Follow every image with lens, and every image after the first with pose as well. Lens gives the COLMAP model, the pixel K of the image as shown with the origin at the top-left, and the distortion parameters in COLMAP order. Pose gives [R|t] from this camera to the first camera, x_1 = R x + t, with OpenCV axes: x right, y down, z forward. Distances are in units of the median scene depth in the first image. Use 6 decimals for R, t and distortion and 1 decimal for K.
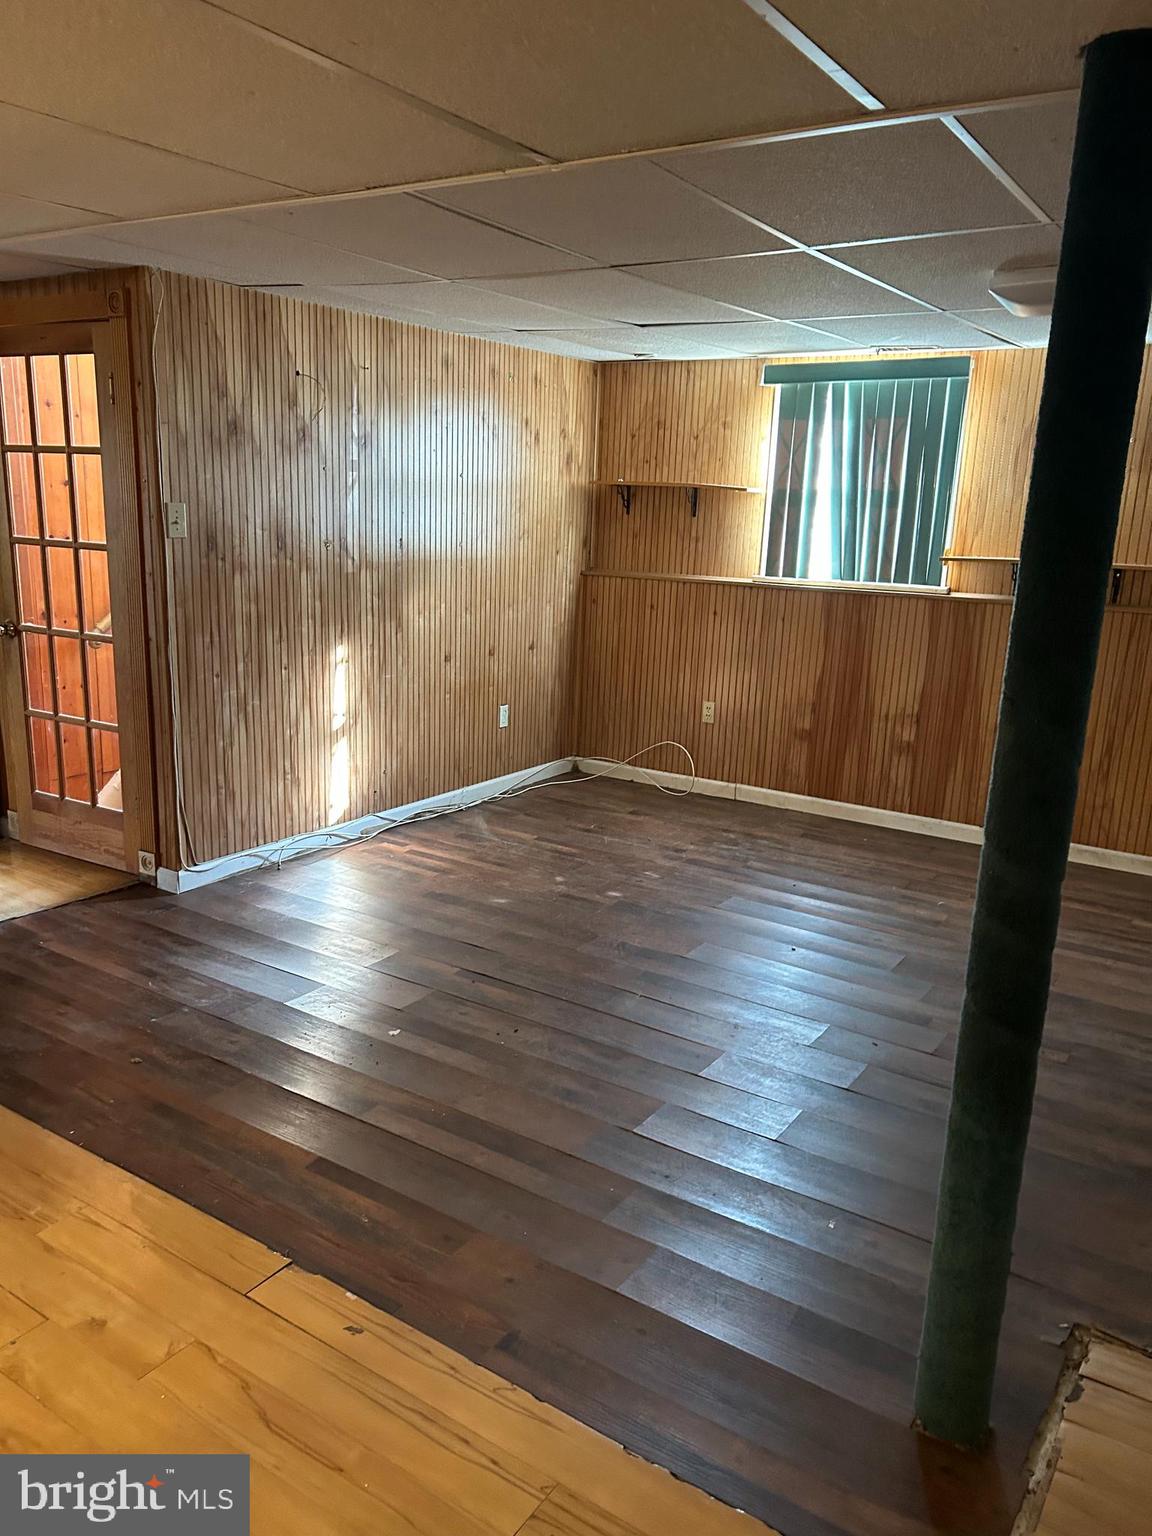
lens RADIAL K [[1156.1, 0, 567.4], [0, 1156.1, 774.9], [0, 0, 1]] dist [0.035585, -0.035292]
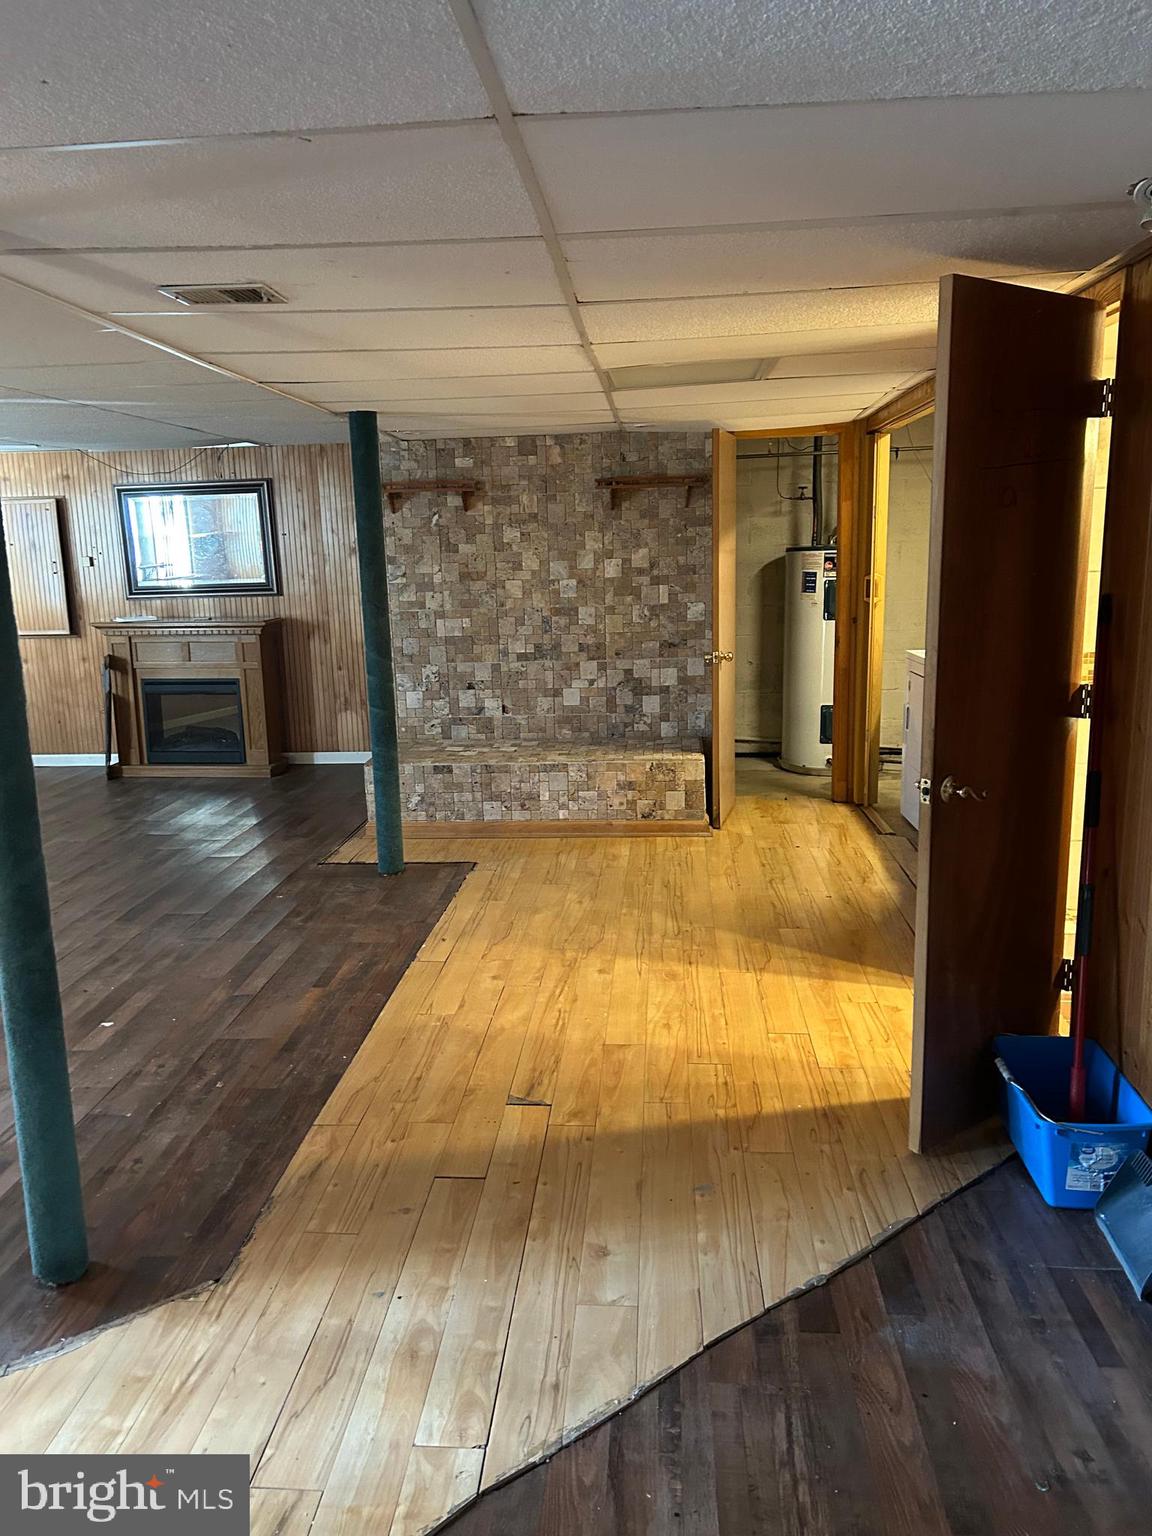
lens RADIAL K [[1156.1, 0, 572.5], [0, 1156.1, 769.0], [0, 0, 1]] dist [0.035585, -0.035292]
pose [[-0.483004, -0.189909, 0.854776, -1.602968], [0.218153, 0.919315, 0.327519, -0.350114], [-0.848007, 0.344665, -0.402604, 1.215185]]
